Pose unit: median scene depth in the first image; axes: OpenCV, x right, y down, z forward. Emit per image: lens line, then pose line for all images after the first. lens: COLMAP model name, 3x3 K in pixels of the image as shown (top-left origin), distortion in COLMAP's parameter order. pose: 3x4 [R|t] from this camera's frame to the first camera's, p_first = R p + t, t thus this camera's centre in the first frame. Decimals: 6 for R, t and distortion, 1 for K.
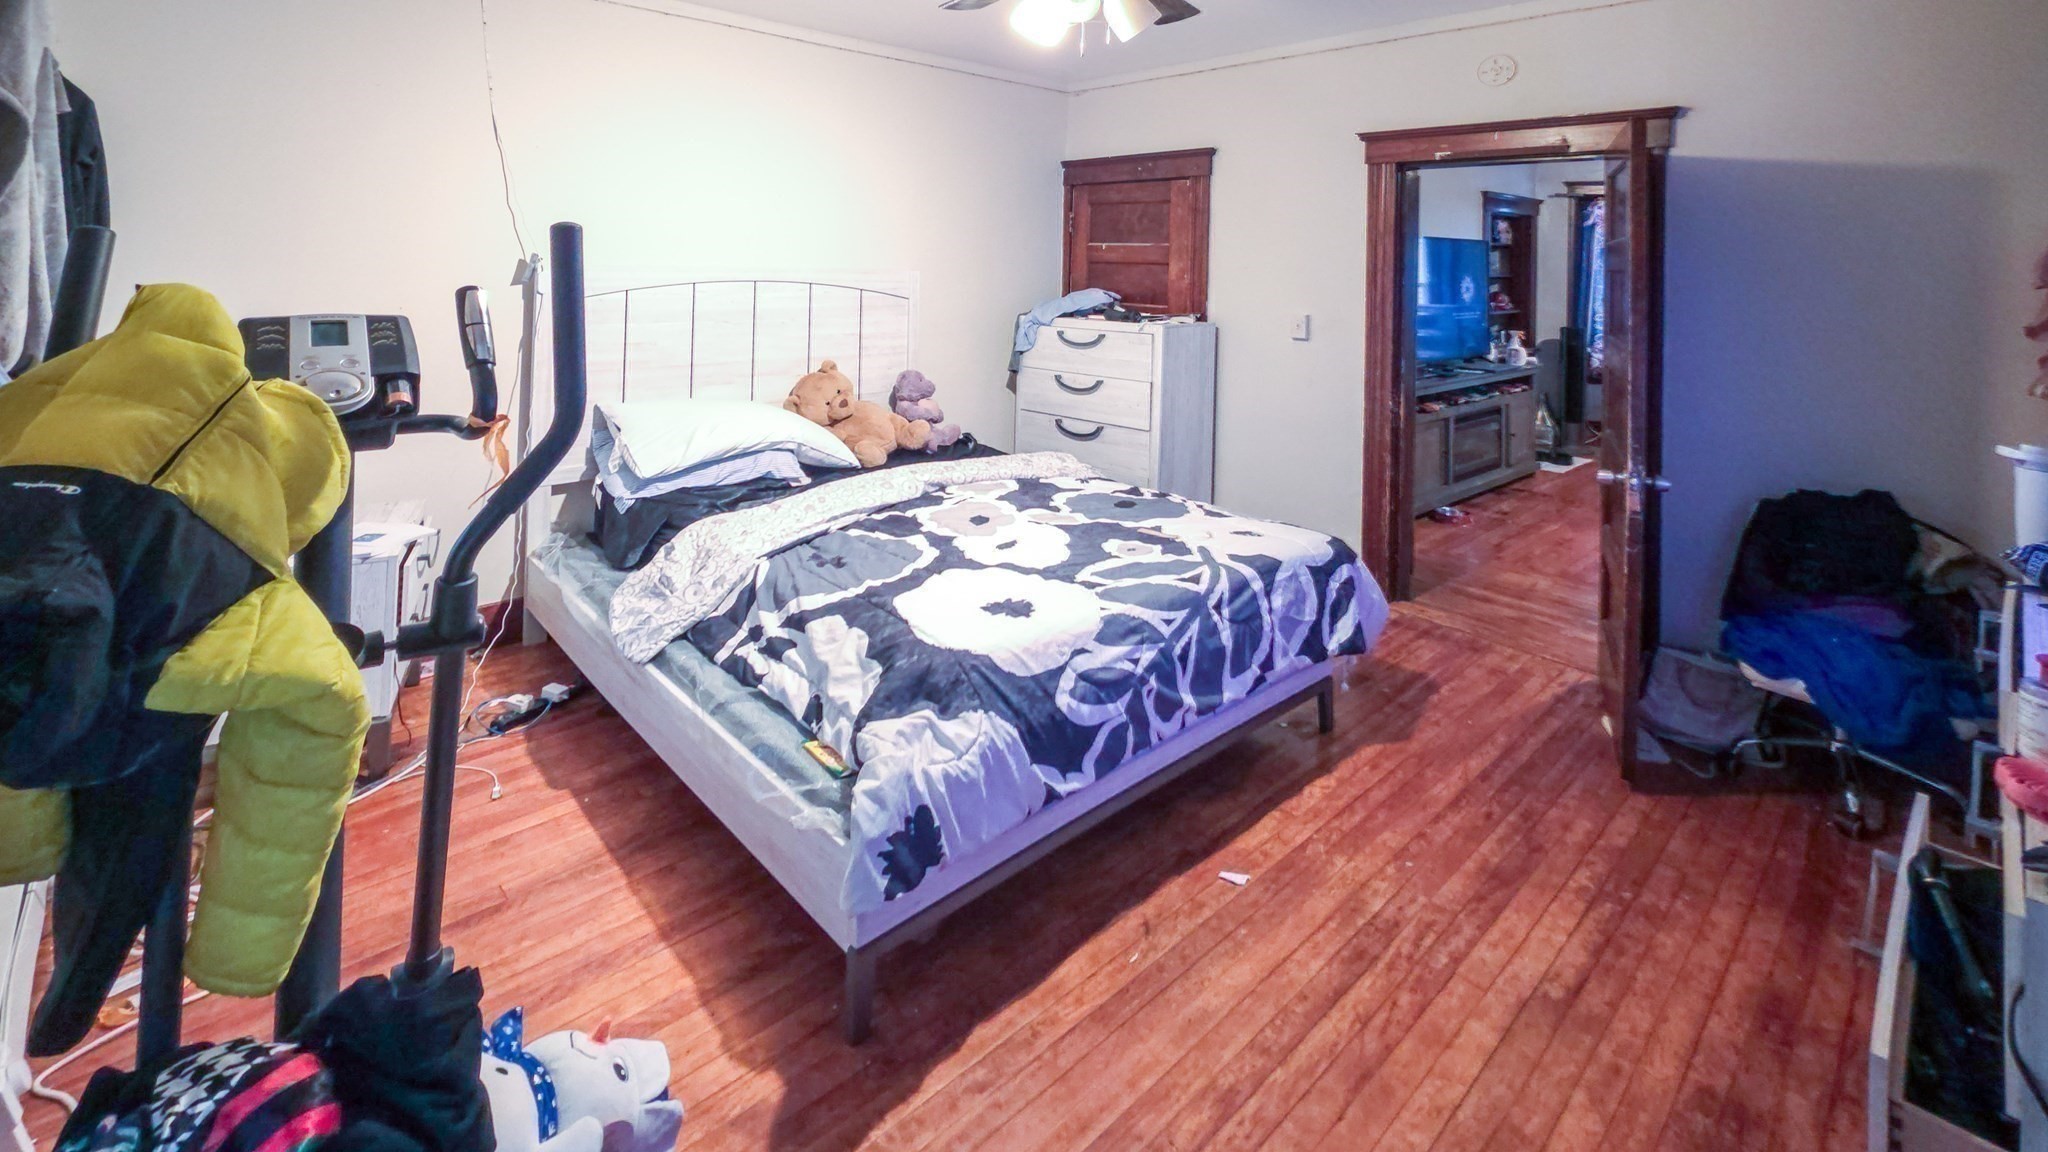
lens RADIAL K [[824.5, 0, 1024.0], [0, 824.5, 576.0], [0, 0, 1]] dist [-0.000158, 0.000022]
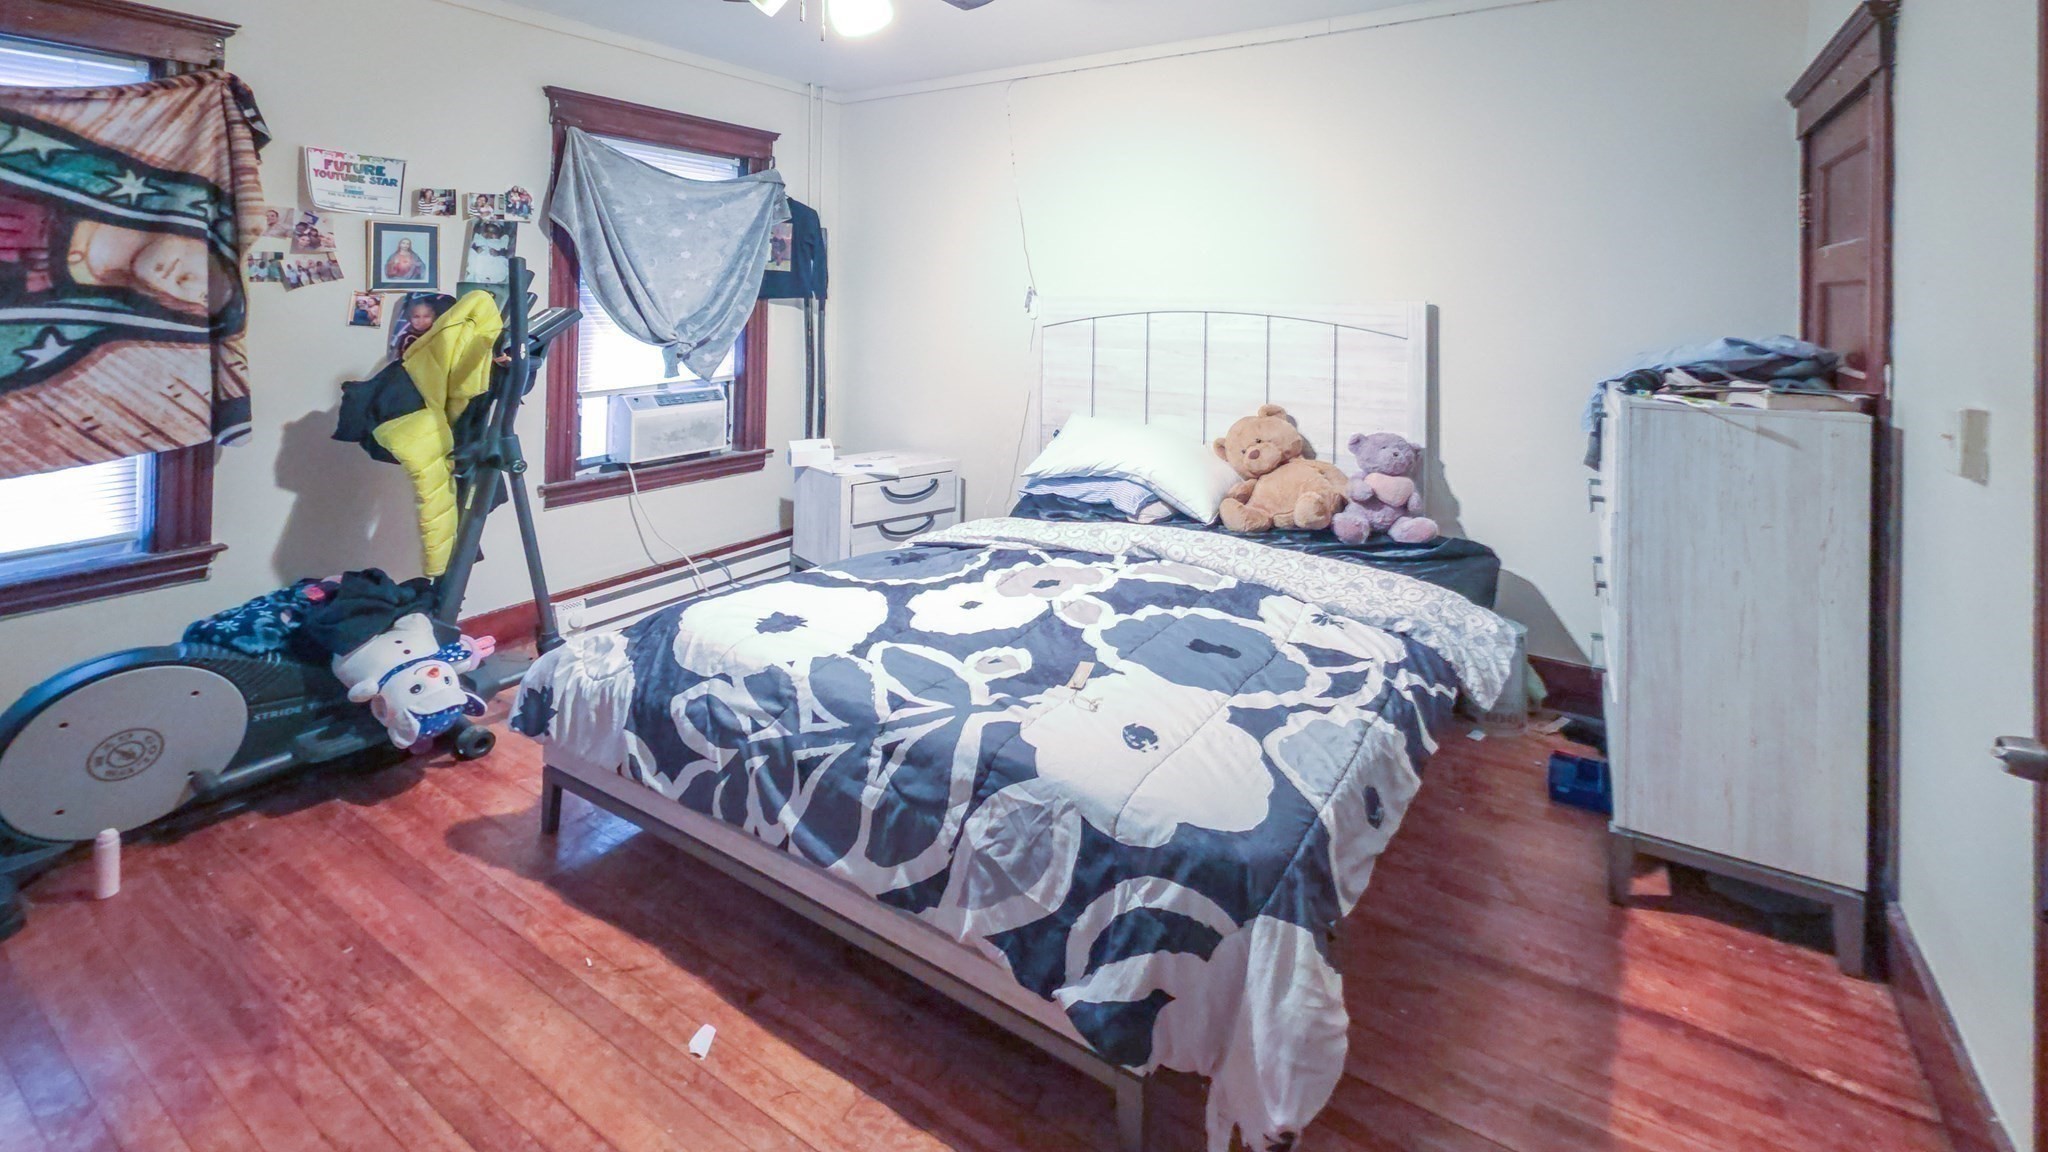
lens RADIAL K [[879.1, 0, 1024.0], [0, 879.1, 576.0], [0, 0, 1]] dist [0.002570, 0.000237]
pose [[0.260142, 0.285655, -0.922349, 0.966880], [-0.354875, 0.916668, 0.183805, -0.295377], [0.897992, 0.279503, 0.339835, 0.857822]]
